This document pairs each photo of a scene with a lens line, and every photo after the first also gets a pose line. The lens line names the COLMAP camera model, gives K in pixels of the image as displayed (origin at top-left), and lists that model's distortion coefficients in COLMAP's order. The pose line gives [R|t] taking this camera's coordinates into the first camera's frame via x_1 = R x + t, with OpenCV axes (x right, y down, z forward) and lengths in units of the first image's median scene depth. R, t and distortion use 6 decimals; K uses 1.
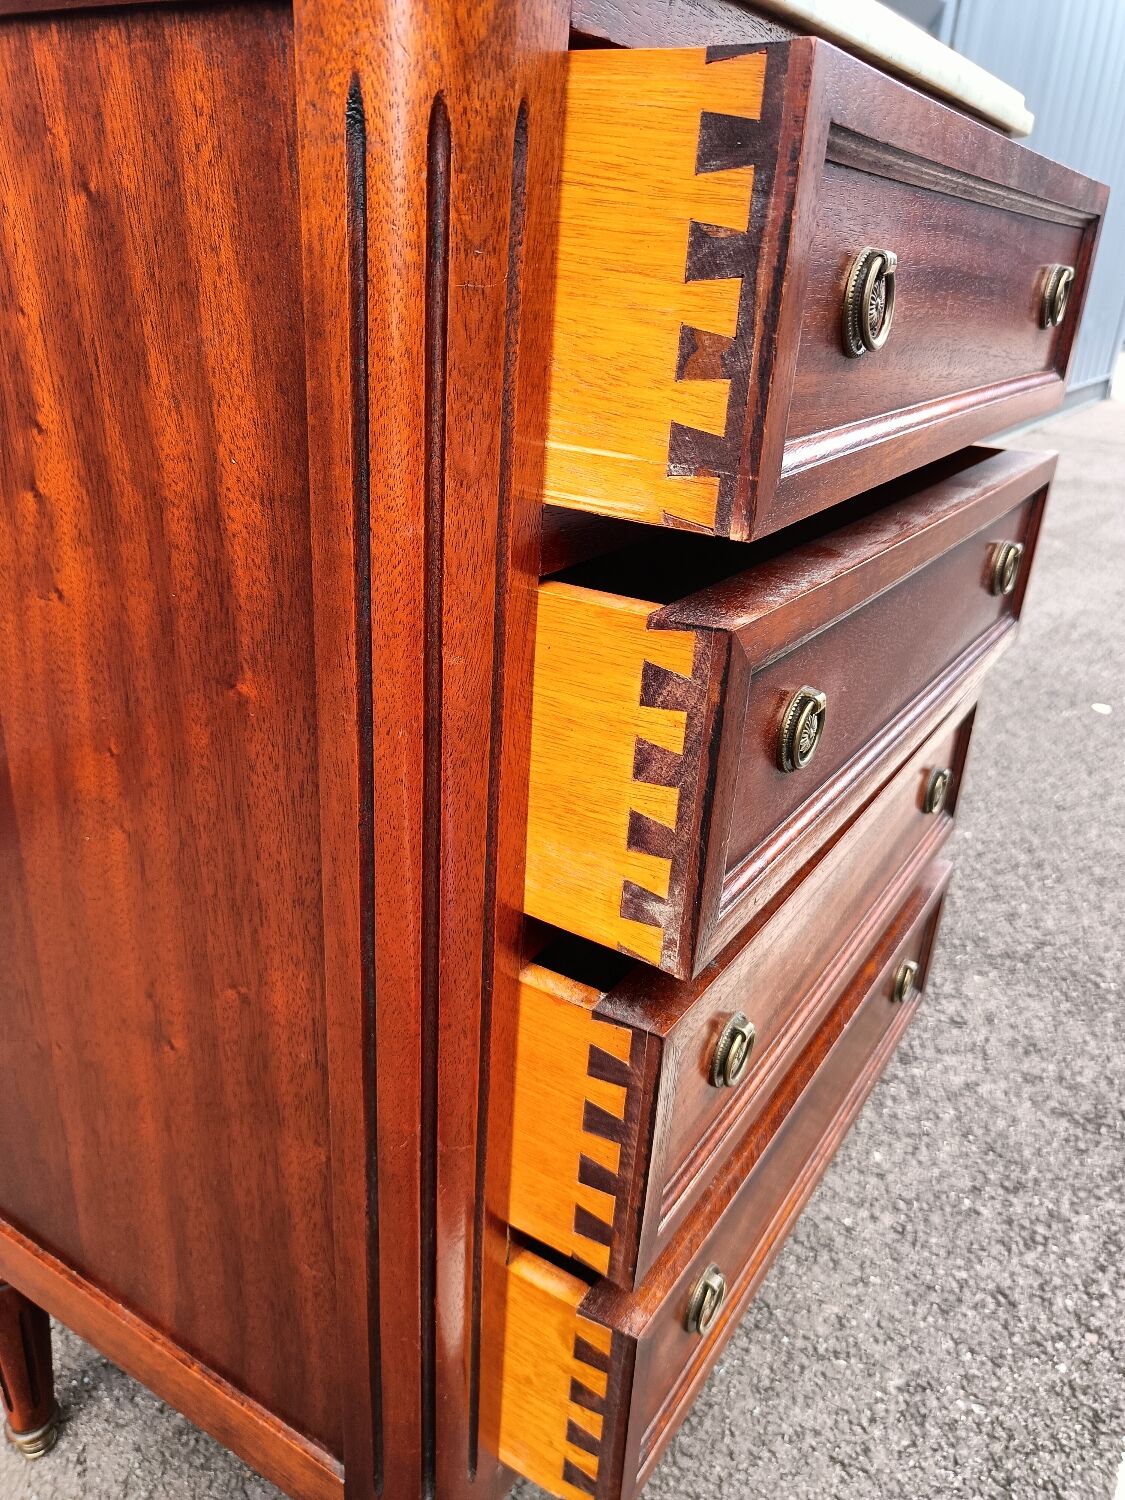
lens RADIAL K [[1152.3, 0, 558.3], [0, 1152.3, 745.2], [0, 0, 1]] dist [-0.006297, 0.007920]
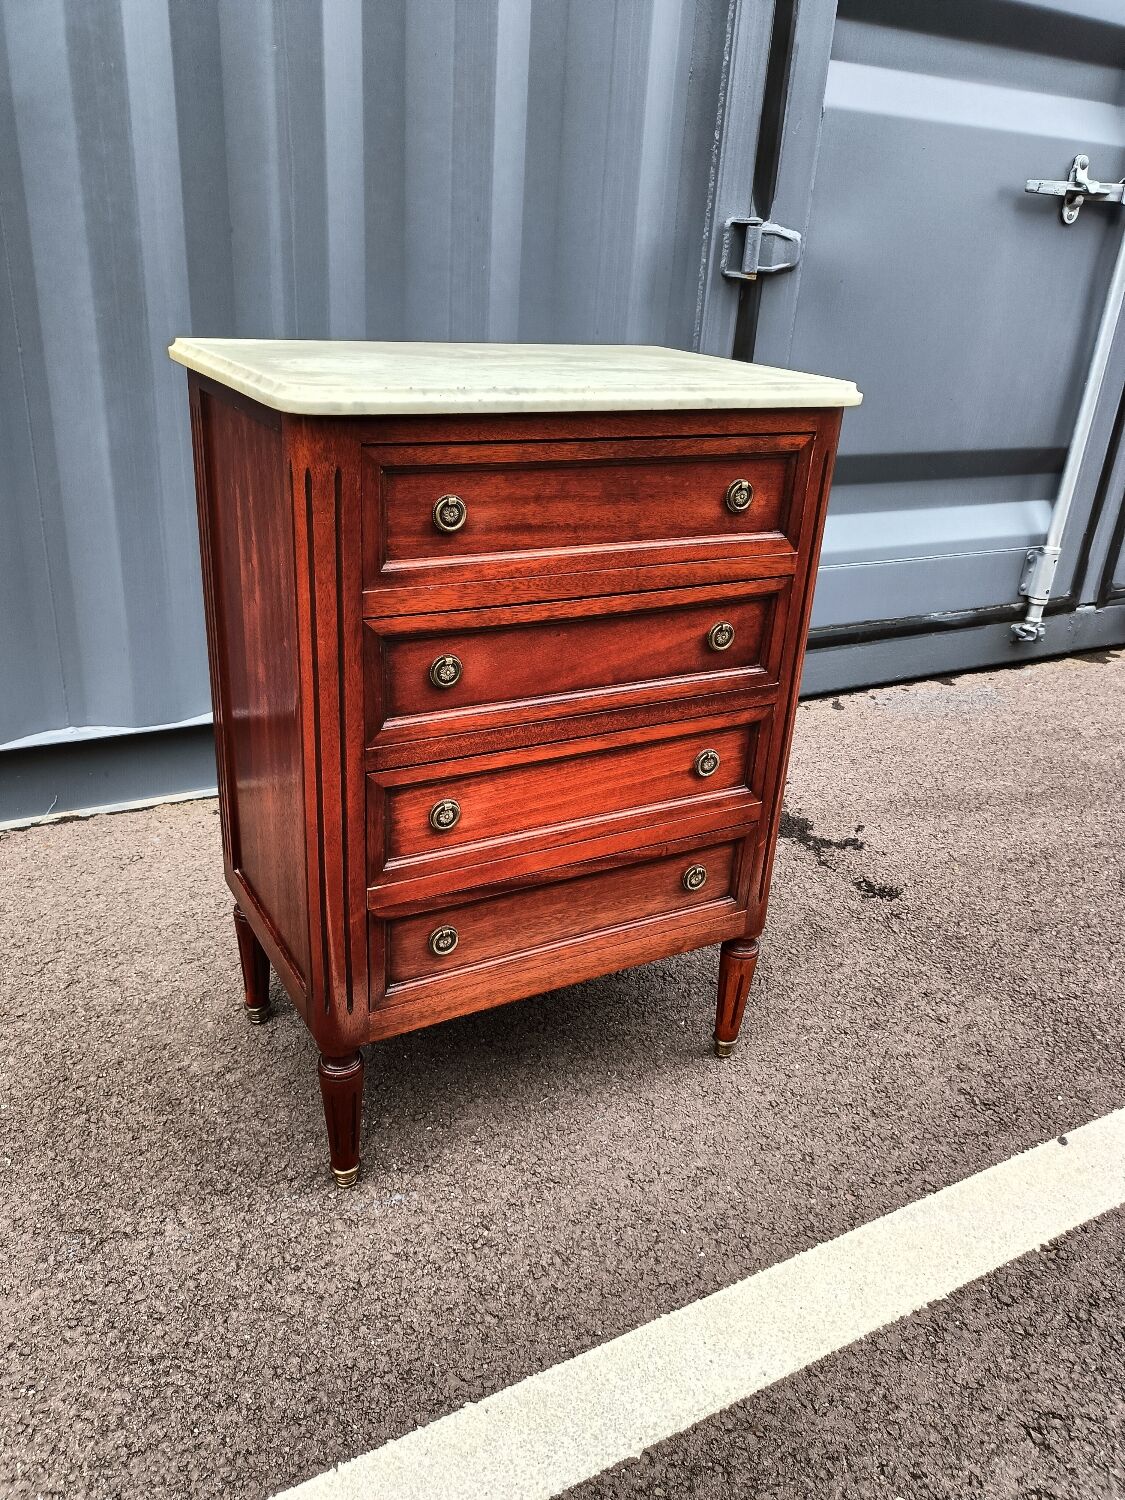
lens RADIAL K [[1141.3, 0, 555.0], [0, 1141.3, 749.9], [0, 0, 1]] dist [0.018951, -0.014317]
pose [[0.877402, 0.188860, -0.441018, 0.688064], [-0.198893, 0.979731, 0.023860, 0.000859], [0.436585, 0.066781, 0.897181, -0.512751]]
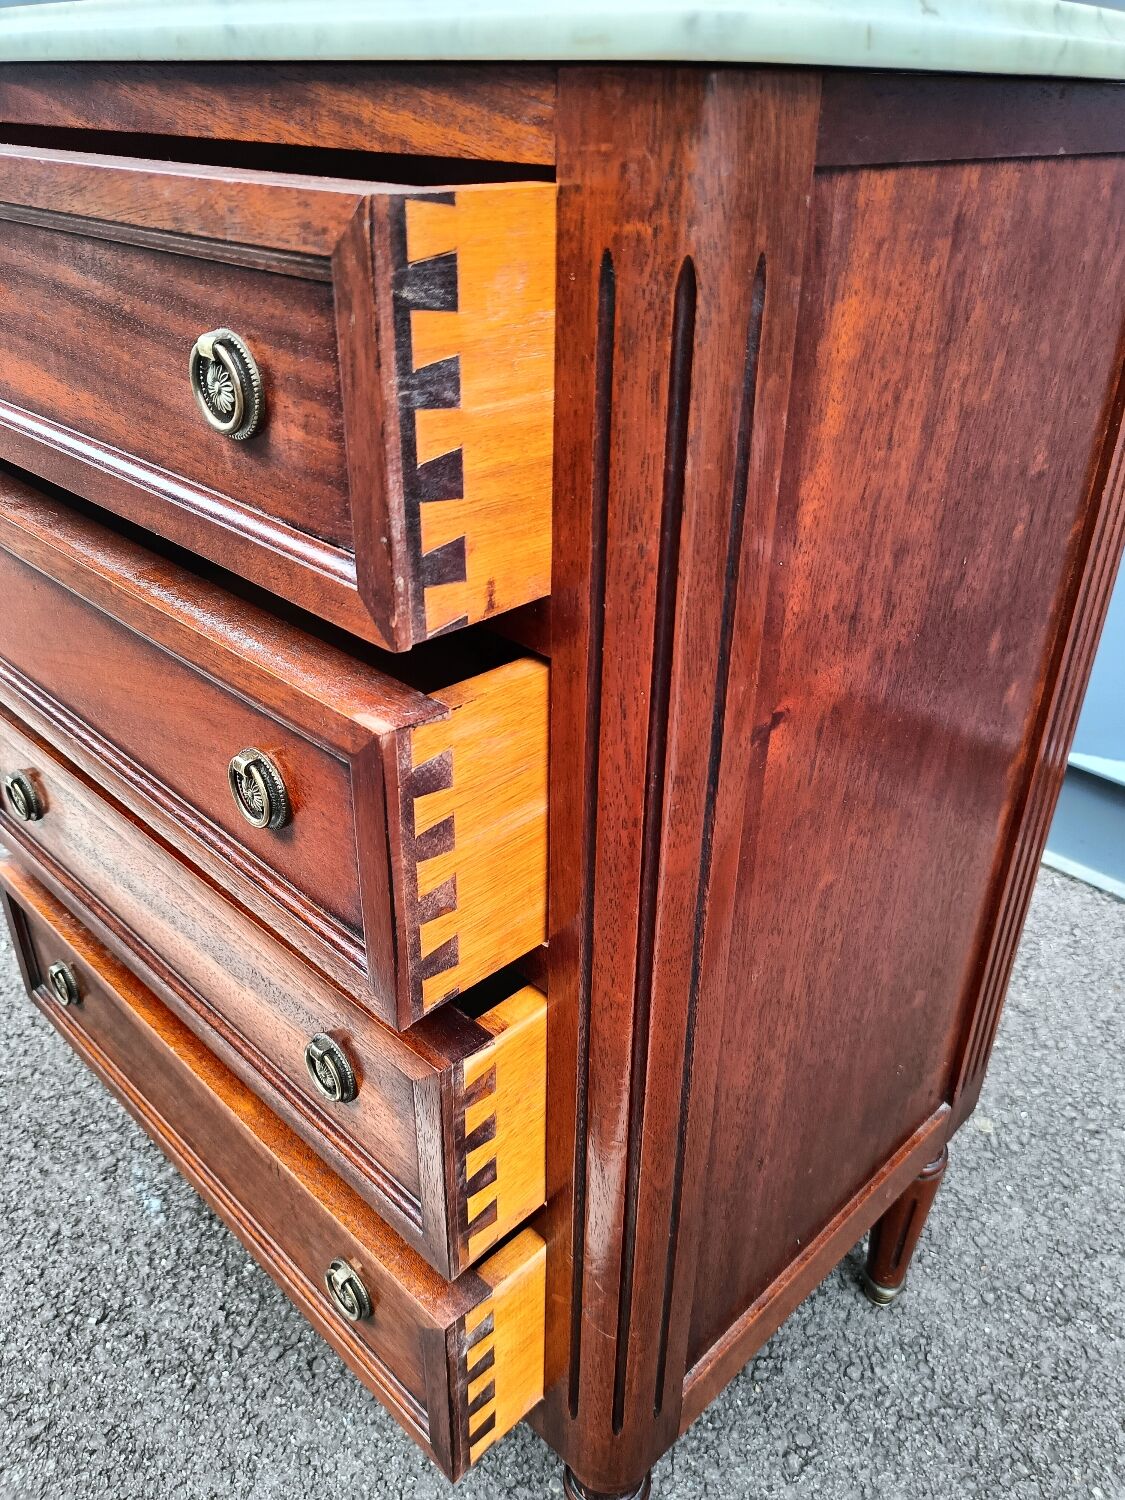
lens RADIAL K [[1154.3, 0, 562.5], [0, 1154.3, 750.0], [0, 0, 1]] dist [0.008327, -0.002292]
pose [[-0.222727, 0.426356, -0.876706, 0.696757], [-0.416568, 0.771439, 0.480992, -0.423505], [0.881399, 0.472337, 0.005786, 0.869078]]
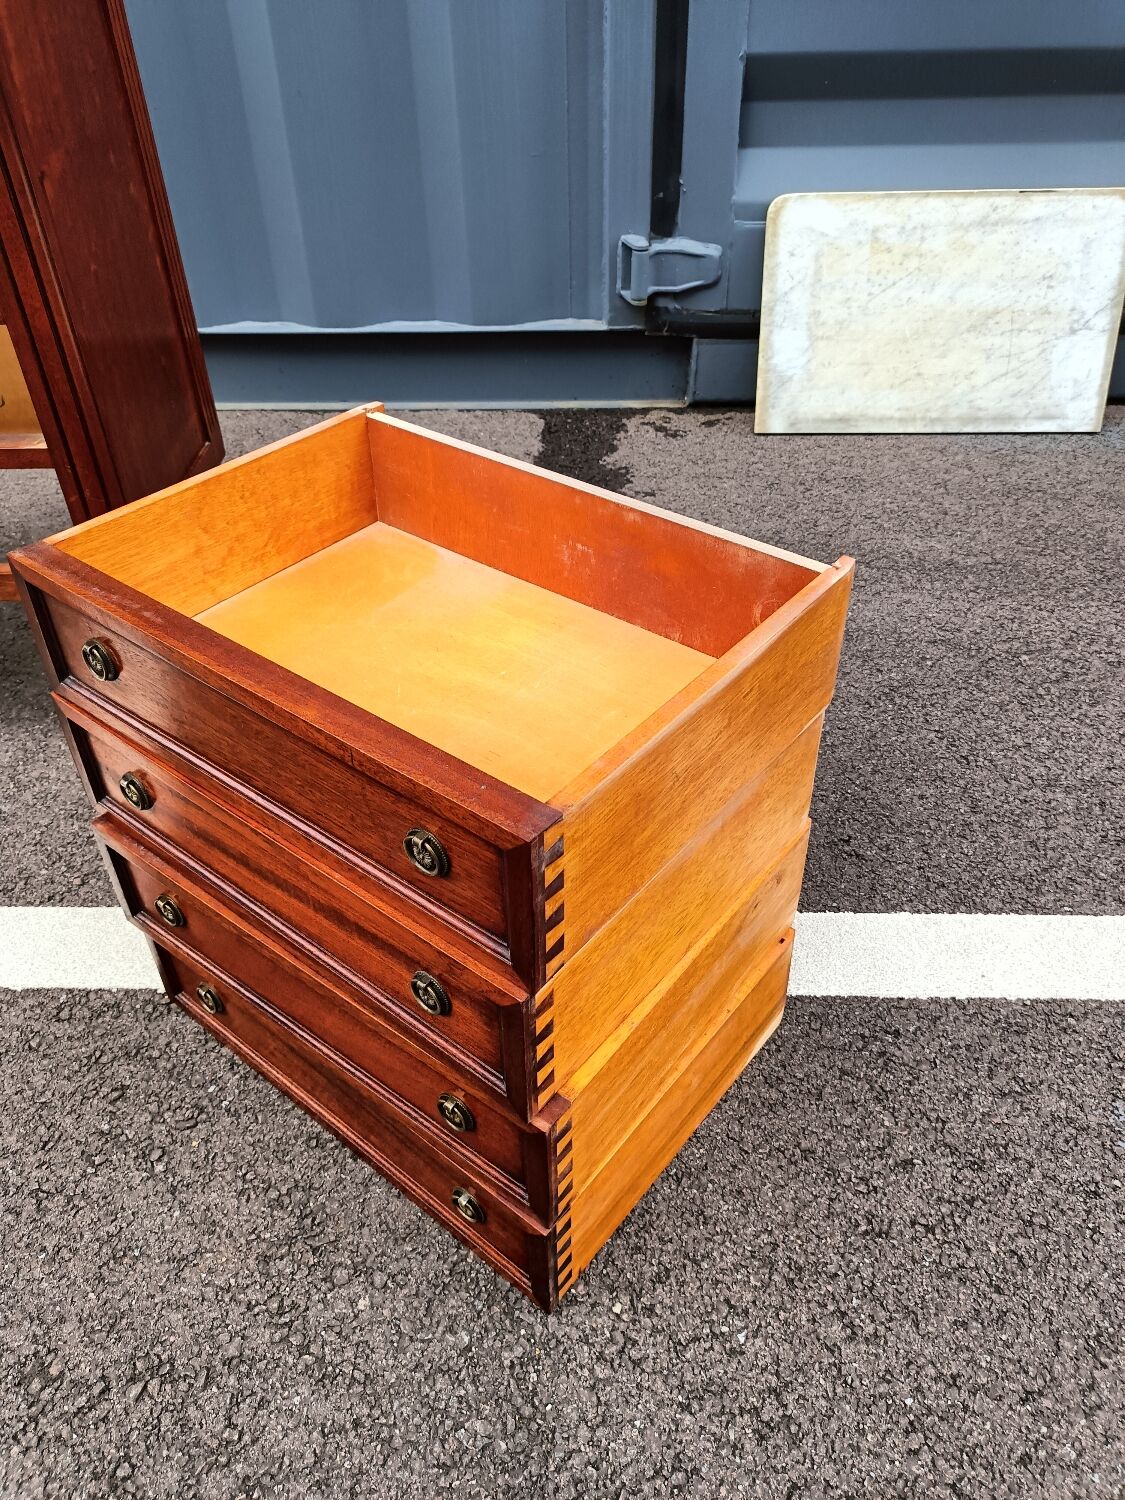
lens RADIAL K [[1138.4, 0, 558.4], [0, 1138.4, 740.1], [0, 0, 1]] dist [0.002326, -0.008513]
pose [[0.496430, 0.482978, -0.721311, 1.714831], [-0.291774, 0.875423, 0.385360, -0.345434], [0.817572, 0.019156, 0.575507, 0.702571]]
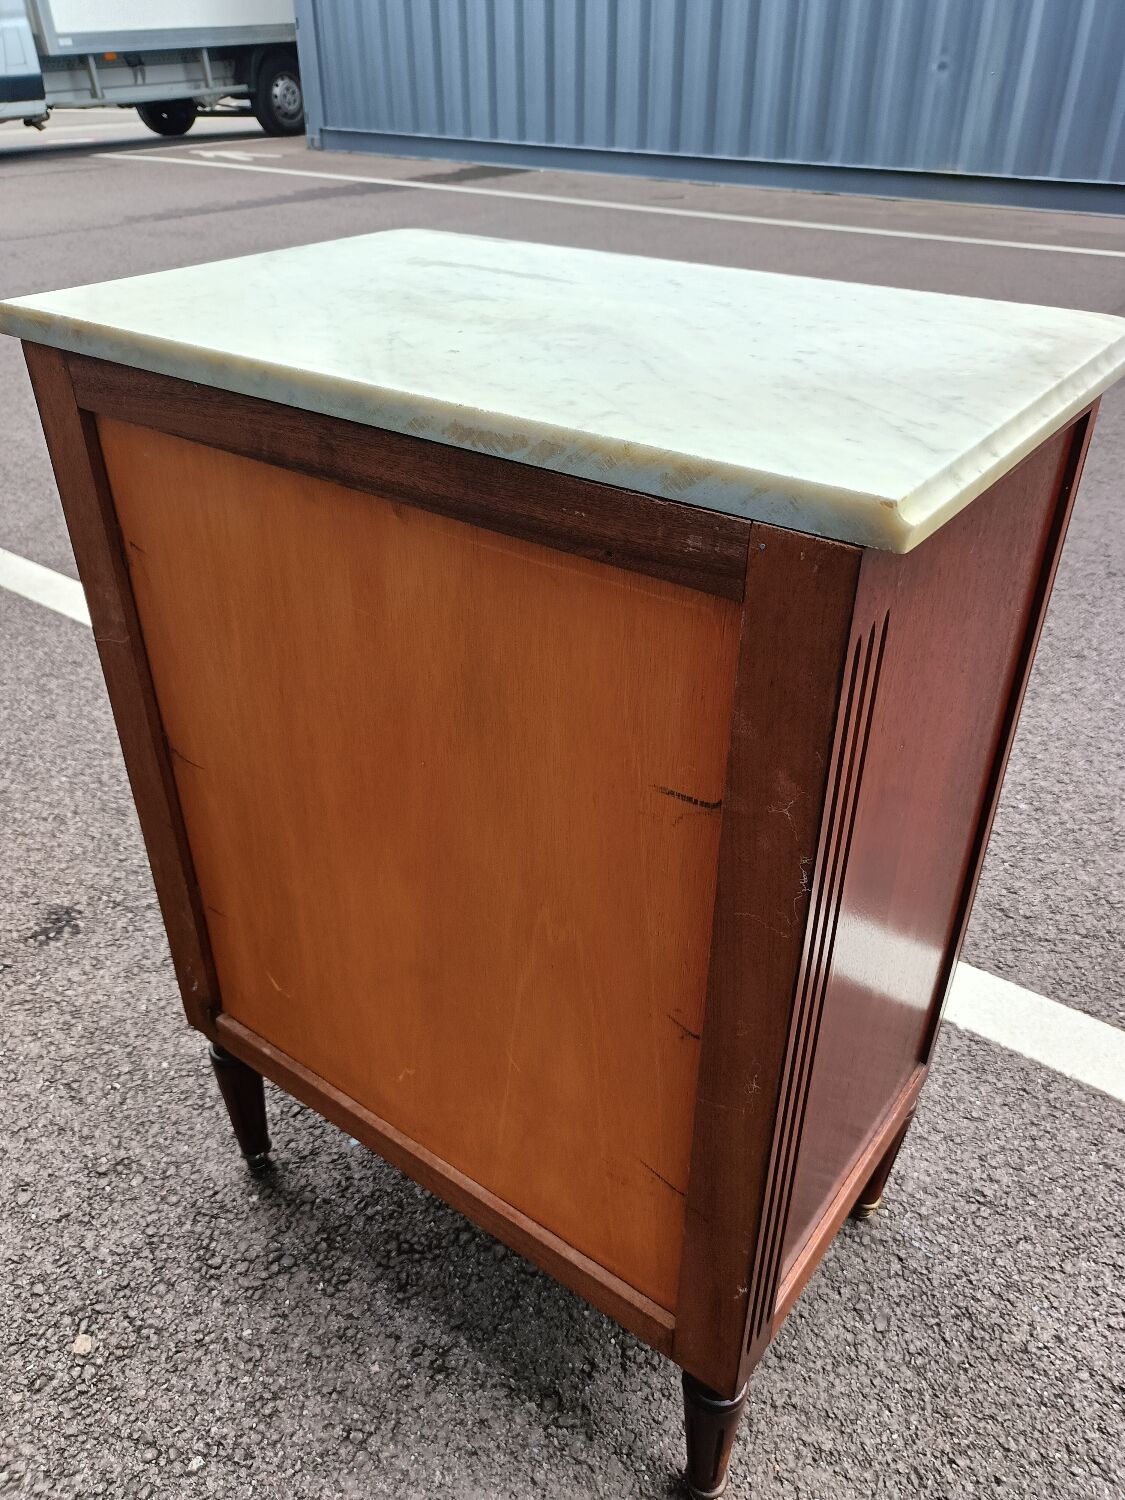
lens RADIAL K [[1154.3, 0, 562.5], [0, 1154.3, 750.0], [0, 0, 1]] dist [0.008327, -0.002292]
pose [[0.079908, -0.584873, 0.807179, -0.869399], [0.407810, 0.758081, 0.508926, -0.575241], [-0.909564, 0.288508, 0.299093, 0.484388]]
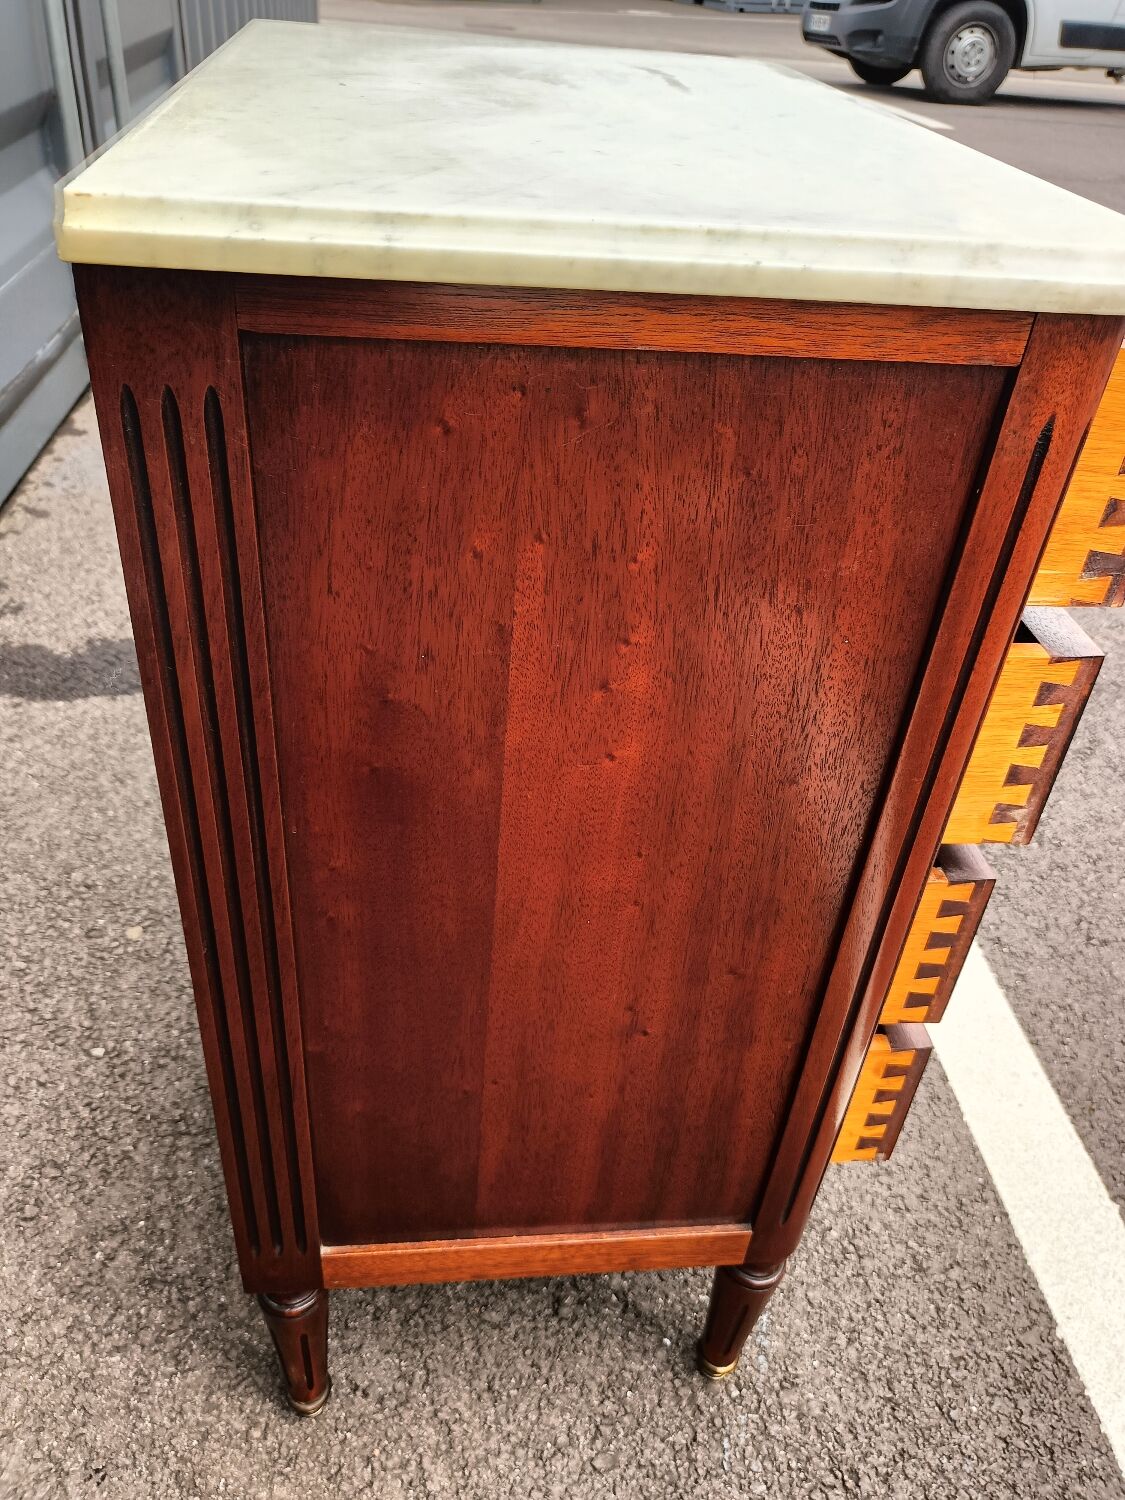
lens RADIAL K [[1152.8, 0, 564.3], [0, 1152.8, 754.6], [0, 0, 1]] dist [0.004490, -0.002327]
pose [[0.789130, -0.359249, 0.498210, -0.522750], [0.218705, 0.922300, 0.318638, -0.258406], [-0.573970, -0.142486, 0.806385, 0.023129]]
